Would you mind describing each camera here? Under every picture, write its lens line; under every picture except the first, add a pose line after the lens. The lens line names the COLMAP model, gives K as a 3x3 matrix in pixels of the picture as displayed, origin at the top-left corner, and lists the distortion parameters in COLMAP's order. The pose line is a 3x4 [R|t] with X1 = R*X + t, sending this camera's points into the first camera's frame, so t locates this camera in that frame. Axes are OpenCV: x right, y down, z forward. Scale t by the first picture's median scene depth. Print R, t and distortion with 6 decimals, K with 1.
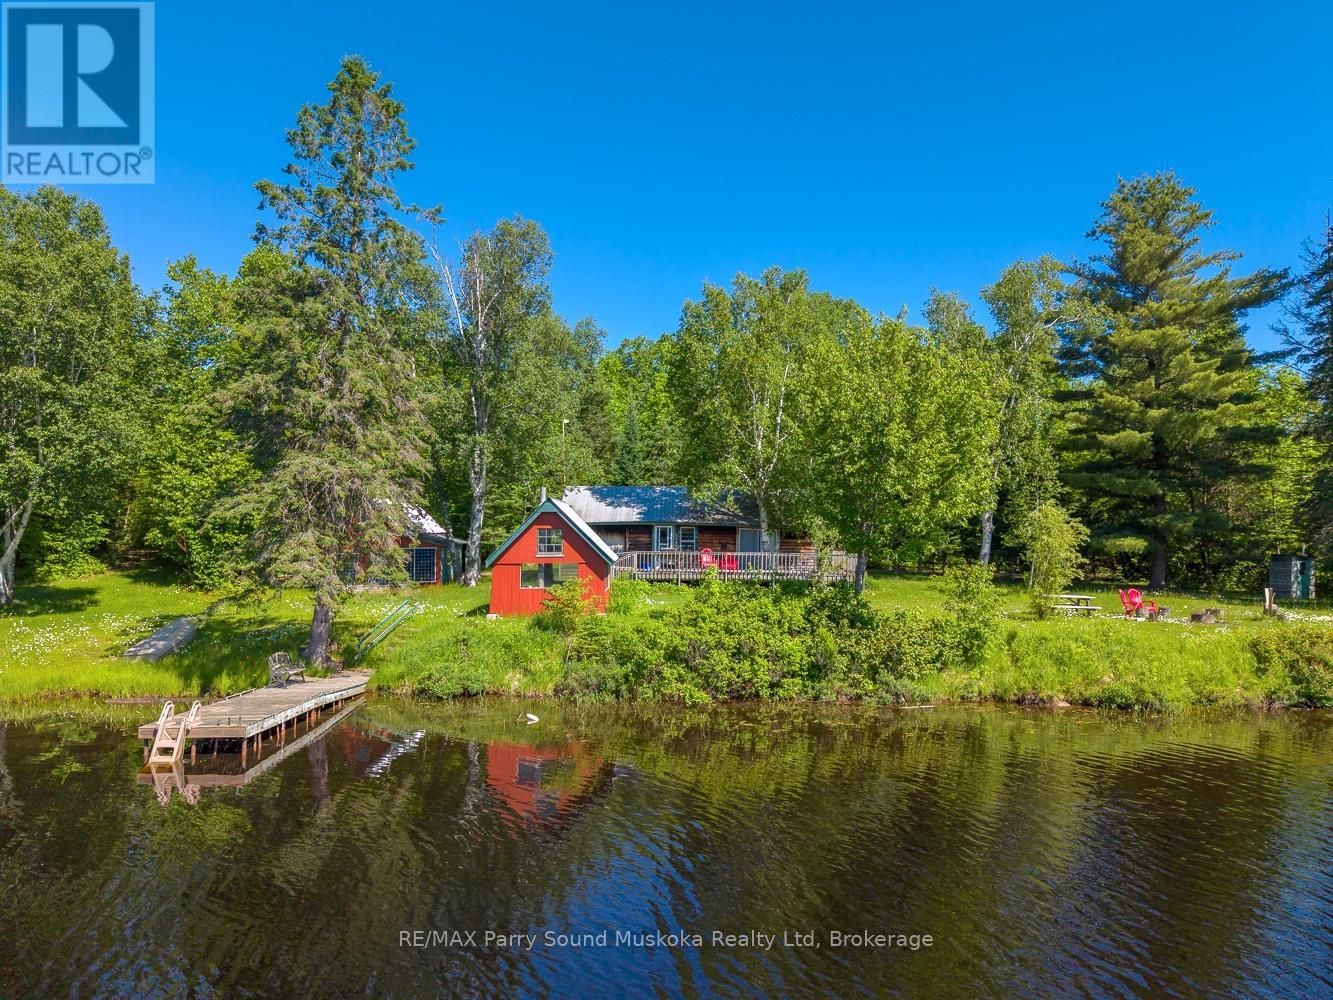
lens RADIAL K [[881.0, 0, 666.5], [0, 881.0, 500.0], [0, 0, 1]] dist [0.092455, -0.125431]
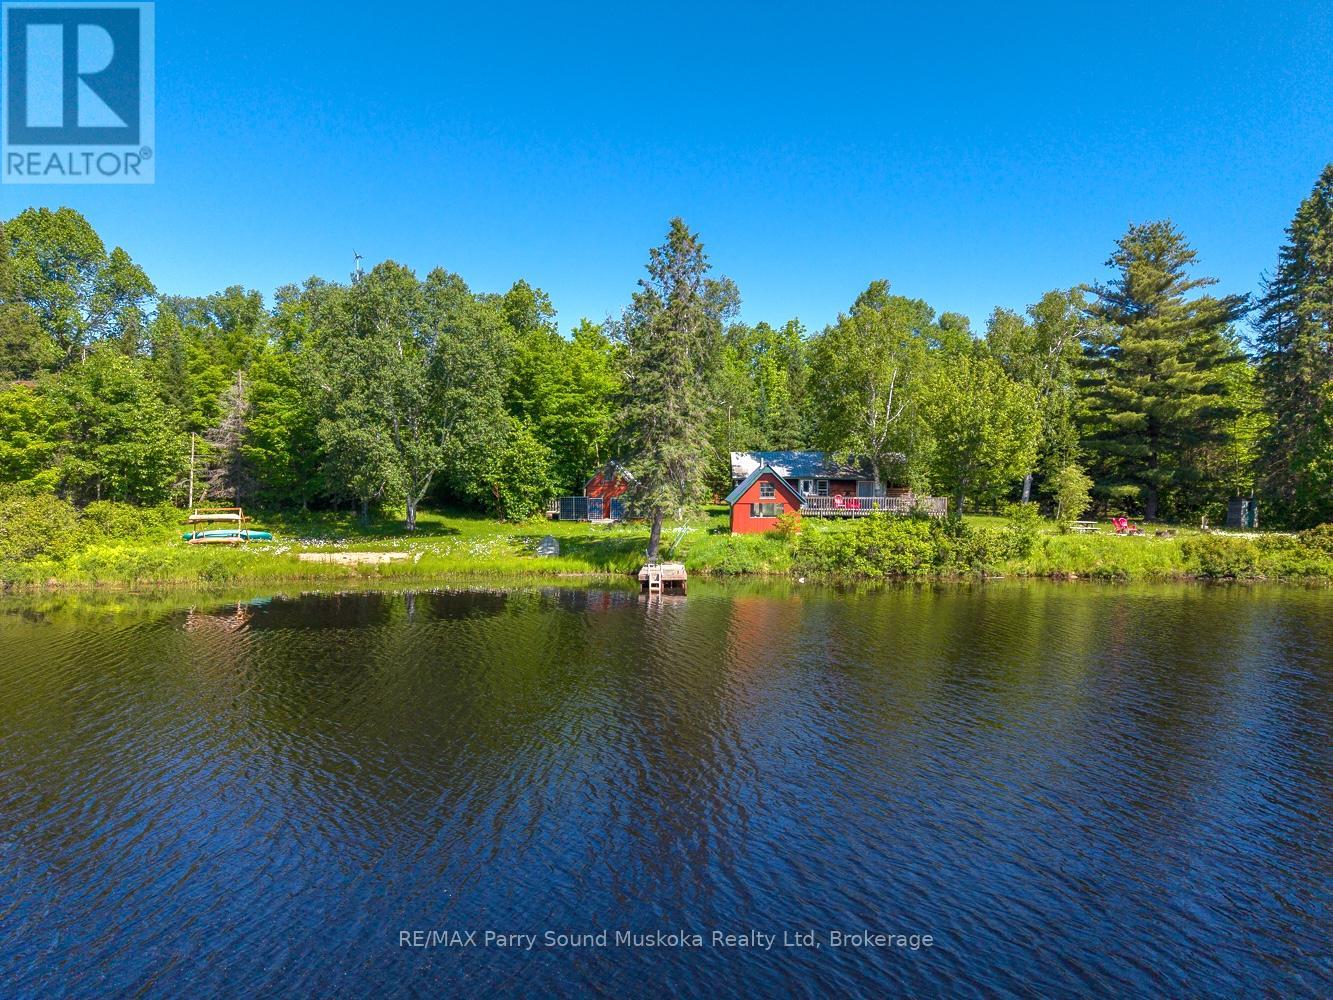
lens RADIAL K [[881.0, 0, 666.5], [0, 881.0, 500.0], [0, 0, 1]] dist [0.092455, -0.125431]
pose [[0.999615, -0.002901, -0.027609, -0.201761], [0.004508, 0.998288, 0.058320, -0.024170], [0.027393, -0.058422, 0.997916, -0.497365]]
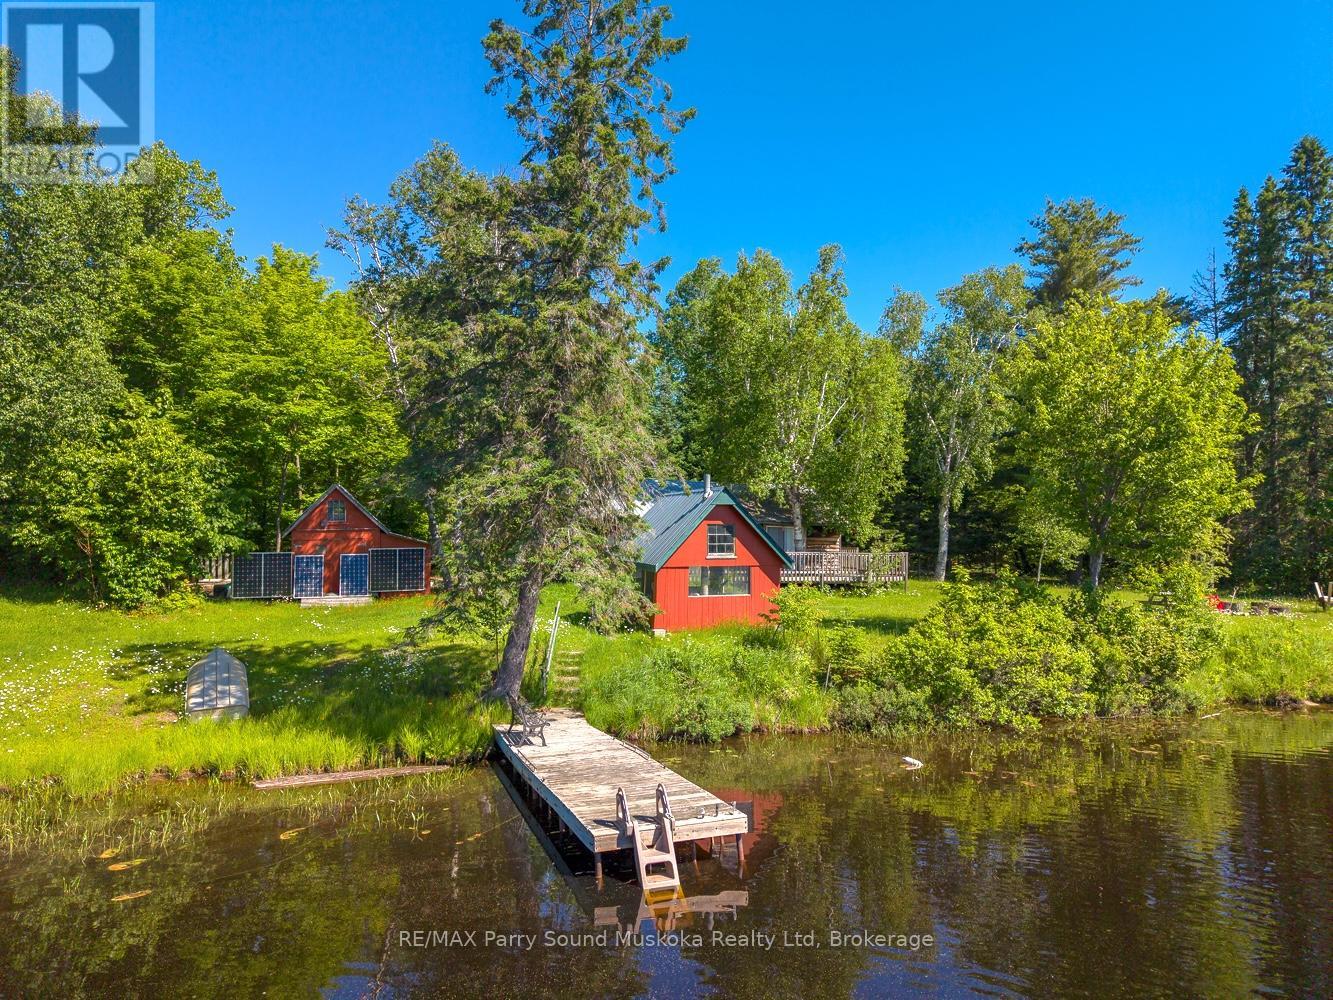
lens RADIAL K [[881.0, 0, 666.5], [0, 881.0, 500.0], [0, 0, 1]] dist [0.092455, -0.125431]
pose [[0.945048, 0.013656, 0.326647, -0.327474], [-0.014195, 0.999899, -0.000733, 0.007806], [-0.326624, -0.003944, 0.945146, 0.168430]]
